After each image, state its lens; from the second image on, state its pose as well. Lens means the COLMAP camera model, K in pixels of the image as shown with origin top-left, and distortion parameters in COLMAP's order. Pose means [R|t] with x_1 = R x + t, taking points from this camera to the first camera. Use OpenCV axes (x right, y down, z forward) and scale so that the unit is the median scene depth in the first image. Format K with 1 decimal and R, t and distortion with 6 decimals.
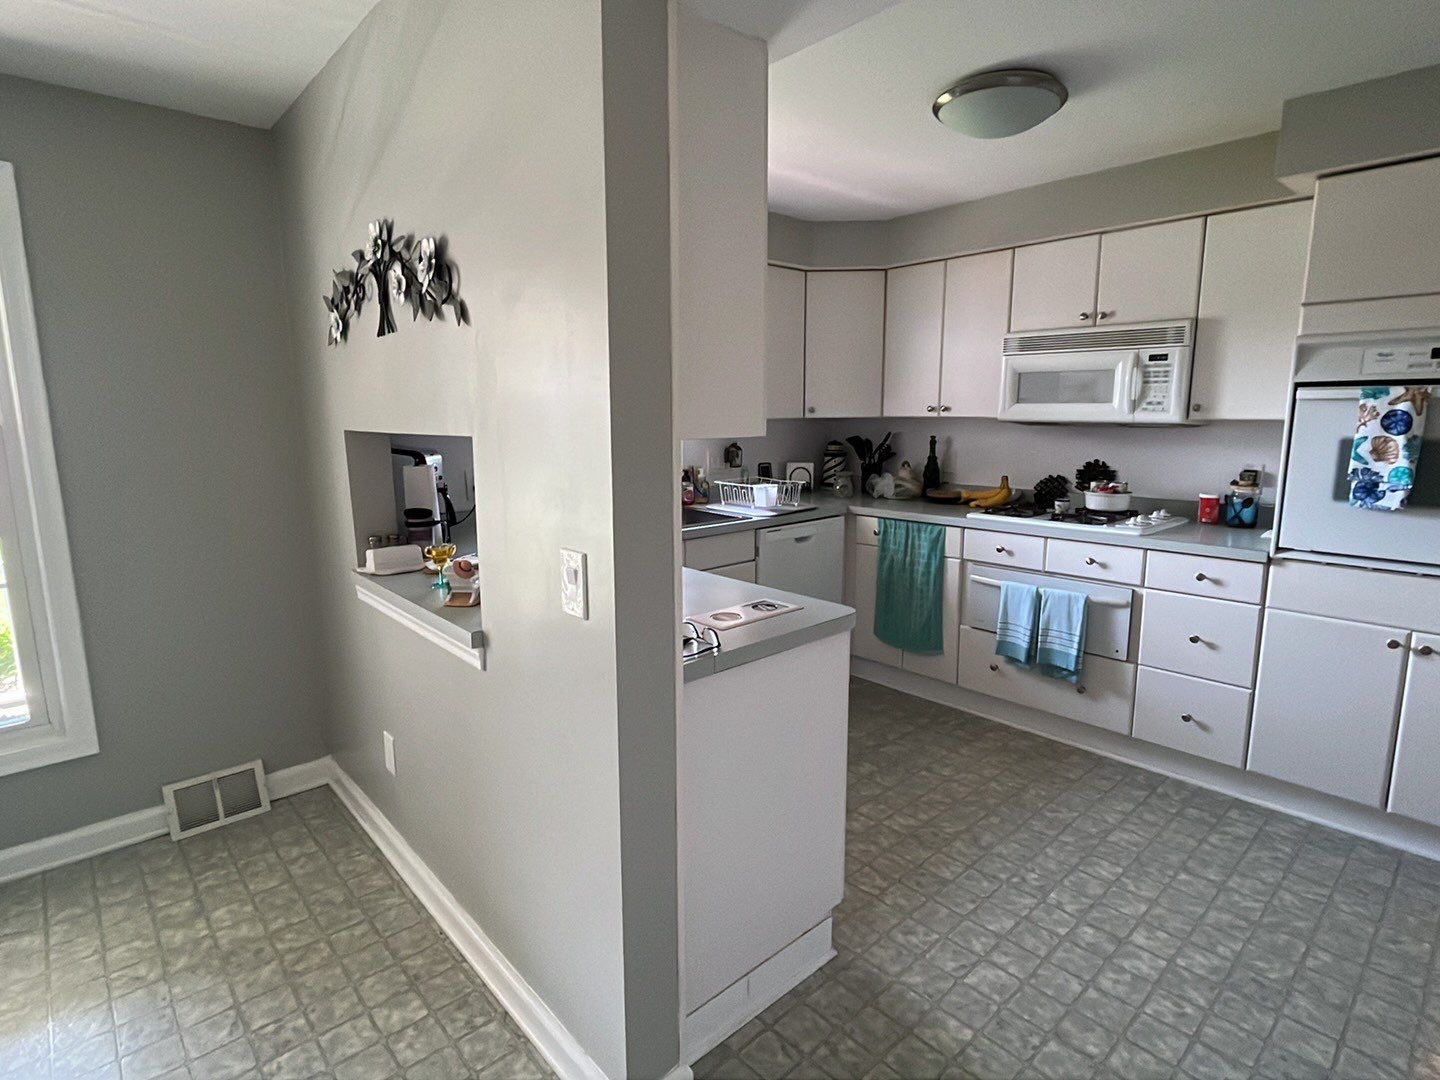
lens RADIAL K [[750.3, 0, 722.2], [0, 750.3, 539.7], [0, 0, 1]] dist [-0.002703, -0.000386]
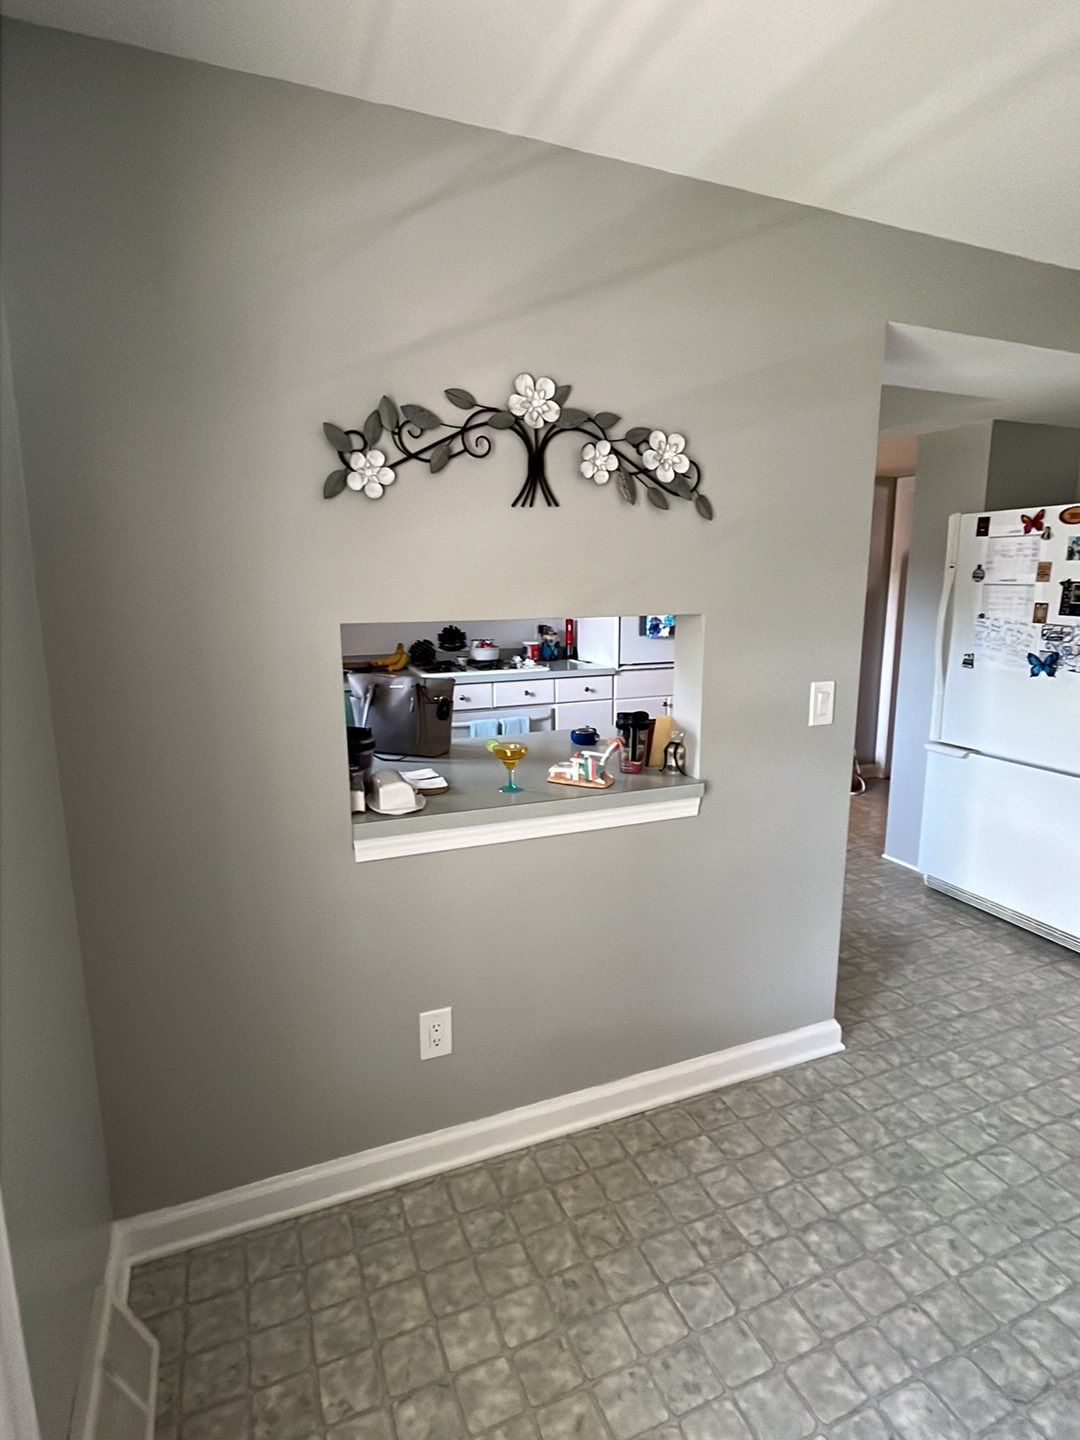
lens RADIAL K [[750.3, 0, 547.5], [0, 750.3, 718.6], [0, 0, 1]] dist [-0.002703, -0.000386]
pose [[0.333852, -0.166586, 0.927789, -1.074851], [0.164468, 0.979457, 0.116682, -0.108413], [-0.928167, 0.113637, 0.354391, 0.578603]]
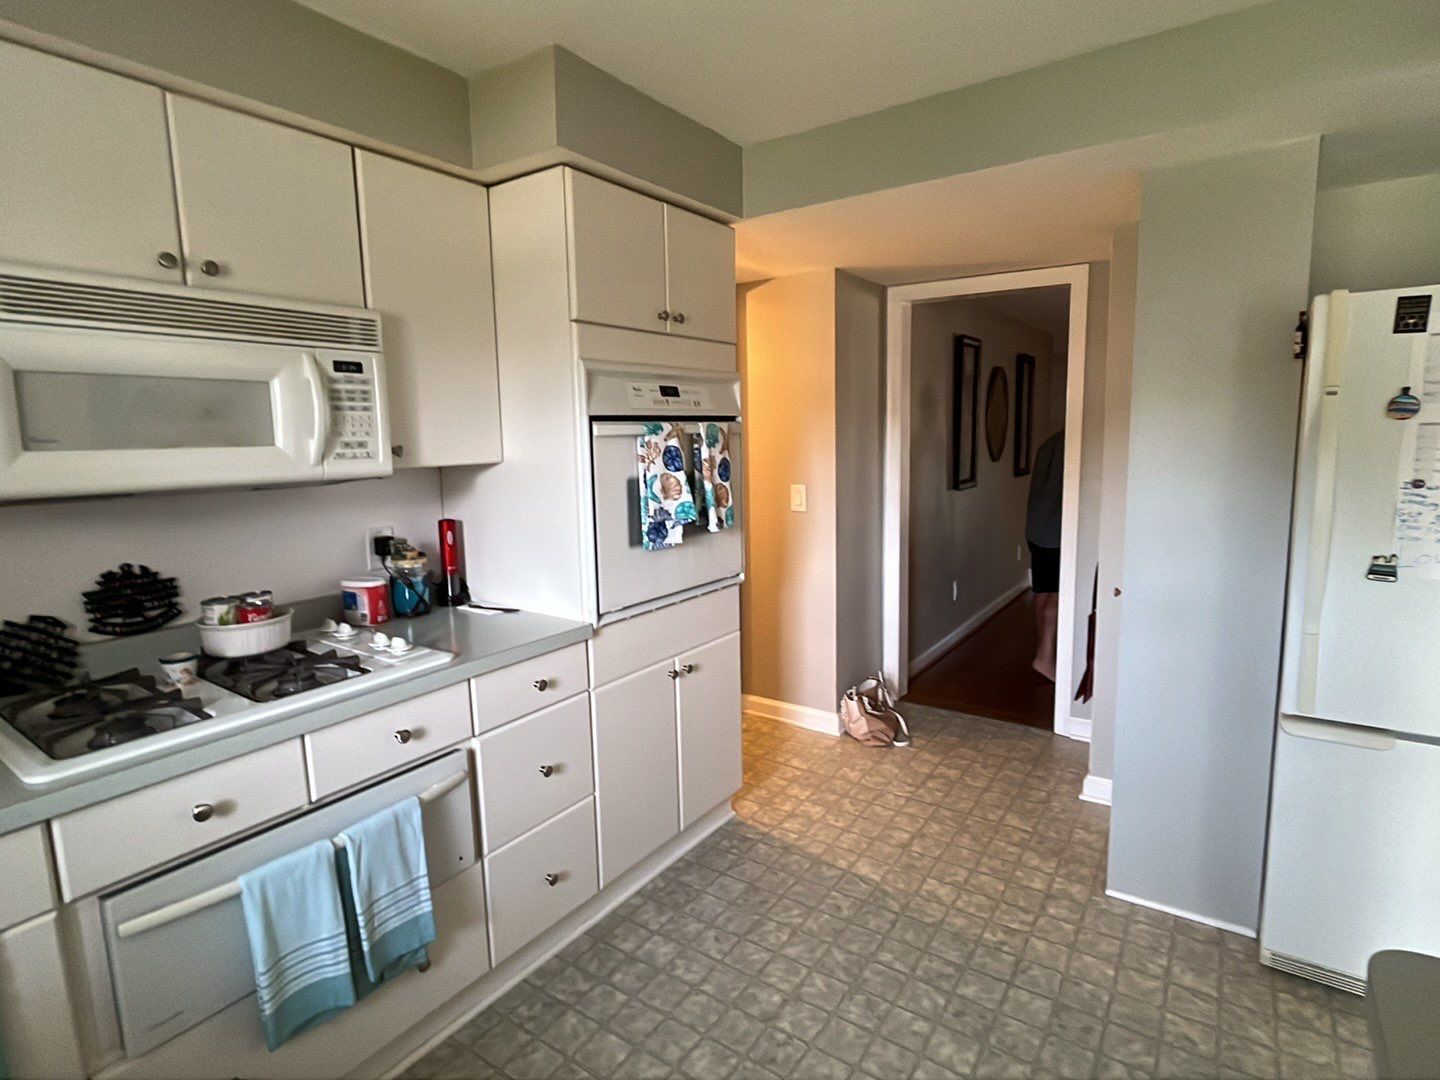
lens RADIAL K [[750.3, 0, 719.1], [0, 750.3, 536.2], [0, 0, 1]] dist [-0.002703, -0.000386]
pose [[-0.222052, -0.122157, 0.967352, -0.077571], [0.190428, 0.967582, 0.165898, -0.198100], [-0.956258, 0.221049, -0.191591, 1.087567]]
